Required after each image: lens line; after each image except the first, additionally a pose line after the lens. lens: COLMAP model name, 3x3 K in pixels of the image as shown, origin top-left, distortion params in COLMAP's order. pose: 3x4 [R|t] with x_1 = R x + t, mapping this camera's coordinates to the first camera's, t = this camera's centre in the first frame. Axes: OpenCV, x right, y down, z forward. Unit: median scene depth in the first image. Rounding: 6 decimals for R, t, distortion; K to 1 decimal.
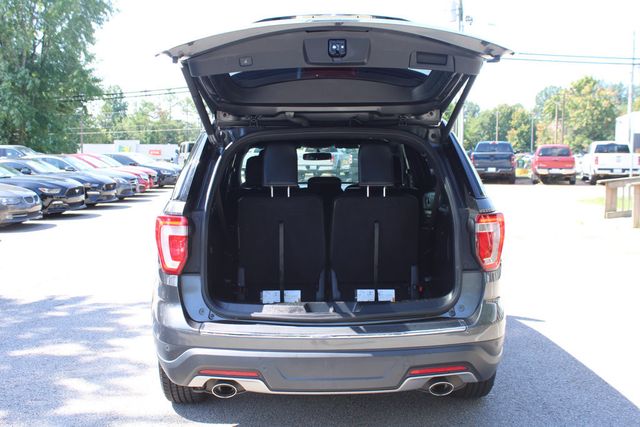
lens RADIAL K [[688.6, 0, 320.0], [0, 688.6, 213.5], [0, 0, 1]] dist [-0.077085, 0.015147]
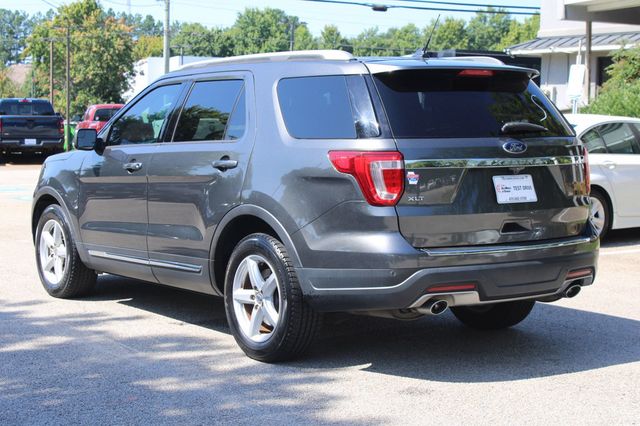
lens RADIAL K [[1146.3, 0, 327.9], [0, 1146.3, 212.9], [0, 0, 1]] dist [0.013348, 0.039553]
pose [[0.821047, -0.038128, 0.569586, -0.130174], [0.042781, 0.999071, 0.005210, 0.008568], [-0.569256, 0.020090, 0.821915, -0.041764]]
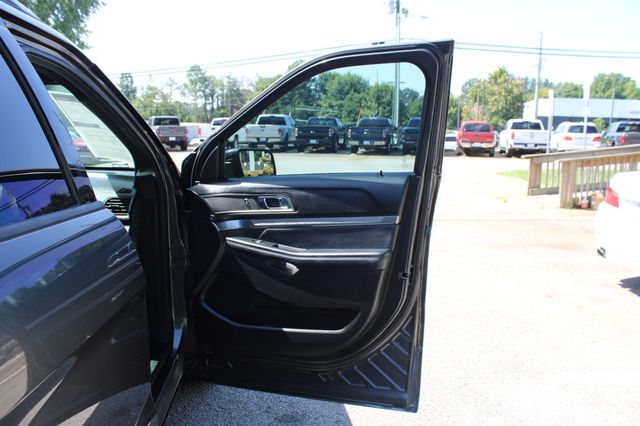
lens RADIAL K [[536.5, 0, 320.0], [0, 536.5, 213.0], [0, 0, 1]] dist [-0.161822, 0.149587]
pose [[0.998873, 0.001521, 0.047429, 0.041753], [-0.004778, 0.997630, 0.068646, -0.007951], [-0.047212, -0.068795, 0.996513, 0.125833]]
